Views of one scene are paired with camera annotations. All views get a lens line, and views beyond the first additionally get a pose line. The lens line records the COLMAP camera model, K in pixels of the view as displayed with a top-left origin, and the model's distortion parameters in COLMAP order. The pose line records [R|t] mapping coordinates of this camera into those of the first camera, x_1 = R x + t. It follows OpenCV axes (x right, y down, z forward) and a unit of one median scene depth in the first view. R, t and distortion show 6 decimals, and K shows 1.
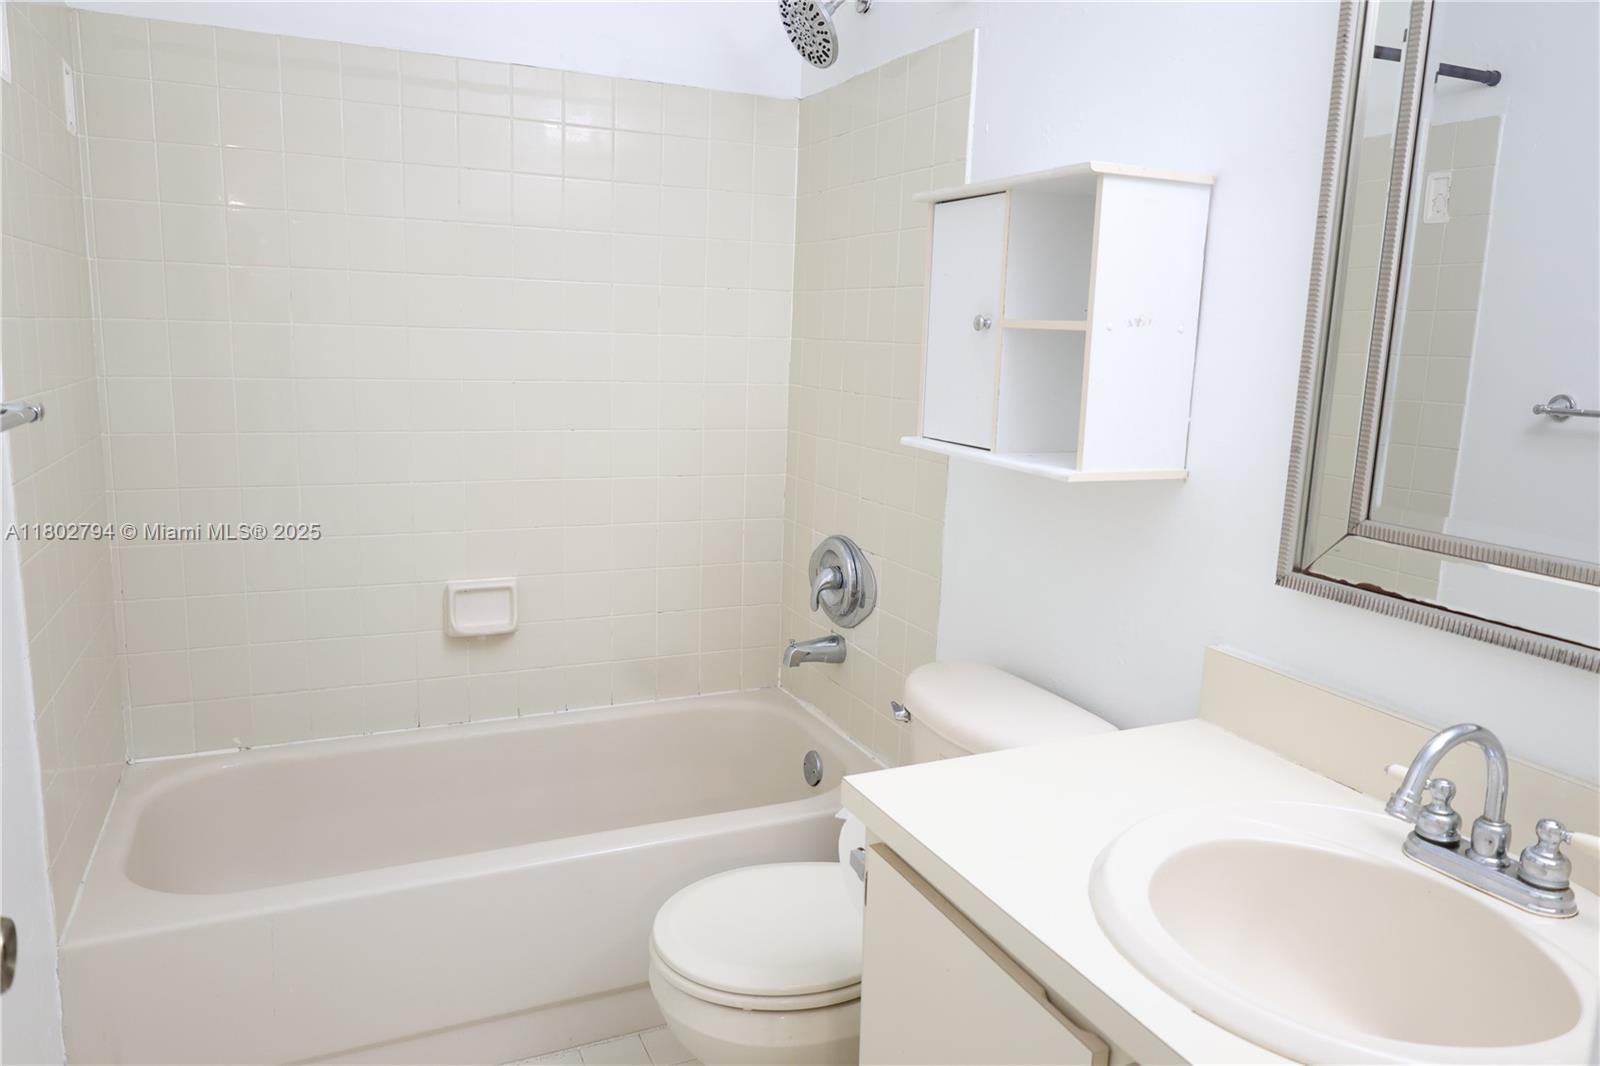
lens RADIAL K [[1111.0, 0, 798.4], [0, 1111.0, 534.7], [0, 0, 1]] dist [-0.013020, -0.001042]
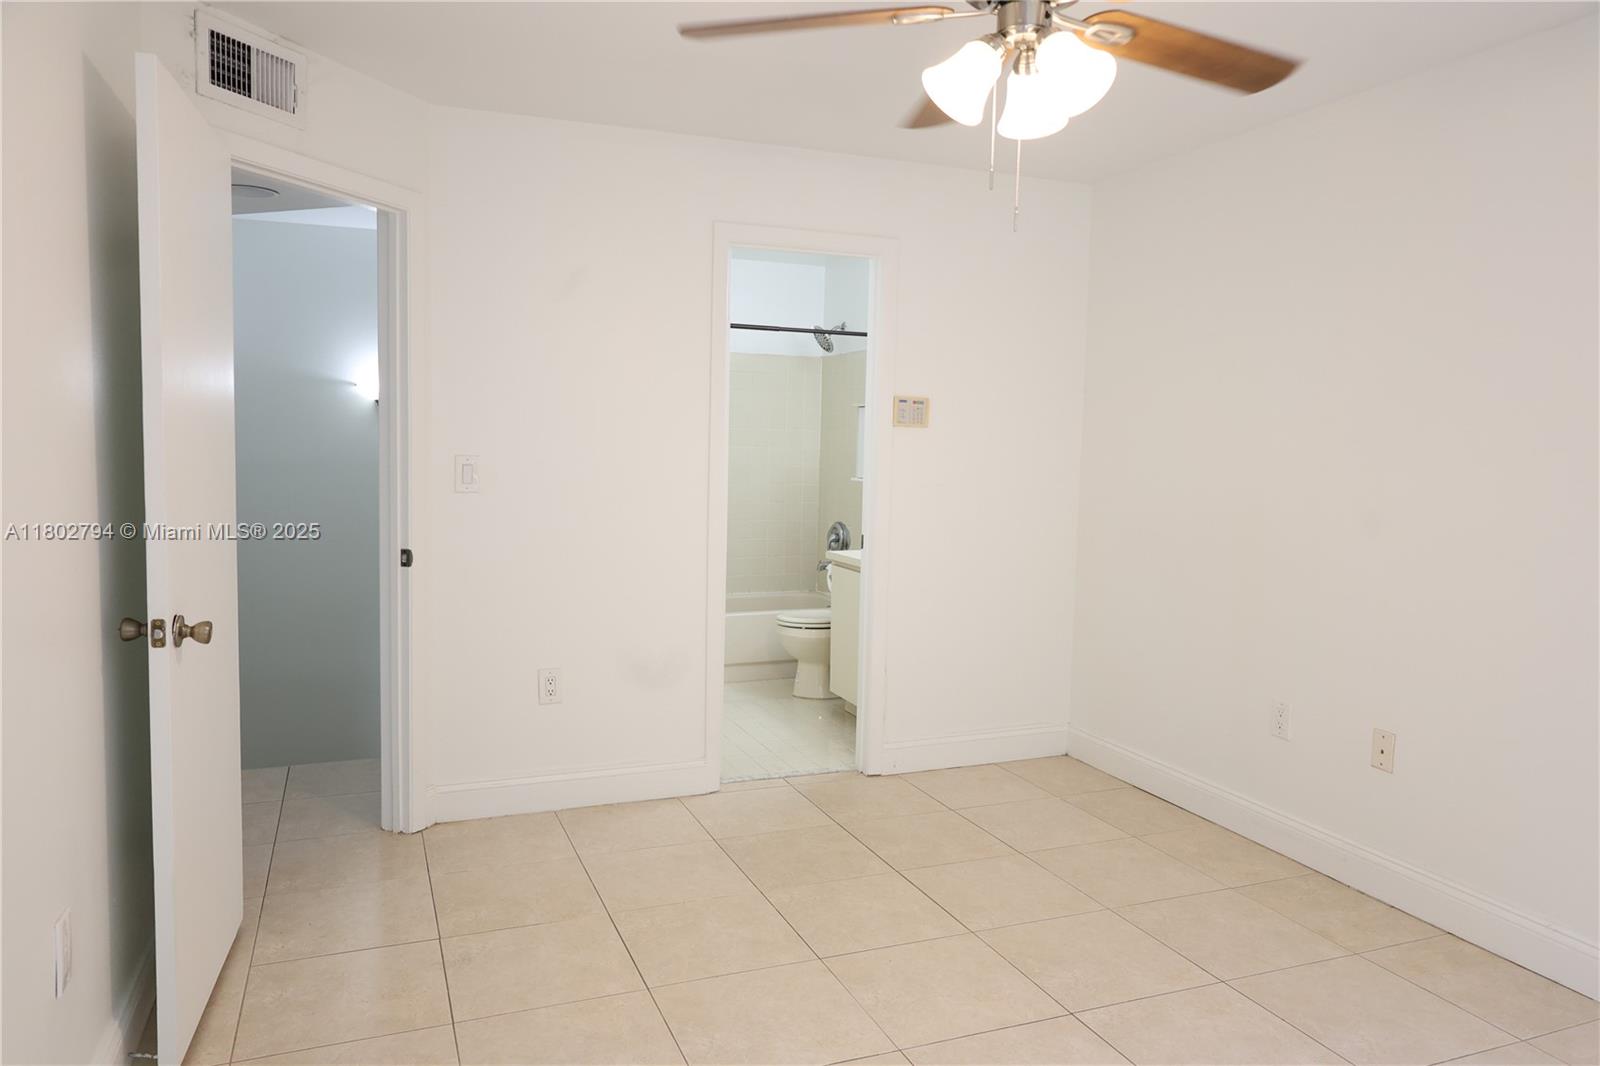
lens RADIAL K [[1111.0, 0, 801.0], [0, 1111.0, 531.5], [0, 0, 1]] dist [-0.013020, -0.001042]
pose [[0.997742, -0.008533, -0.066622, 0.125717], [0.002582, 0.996036, -0.088908, 0.261100], [0.067117, 0.088535, 0.993809, -1.655121]]
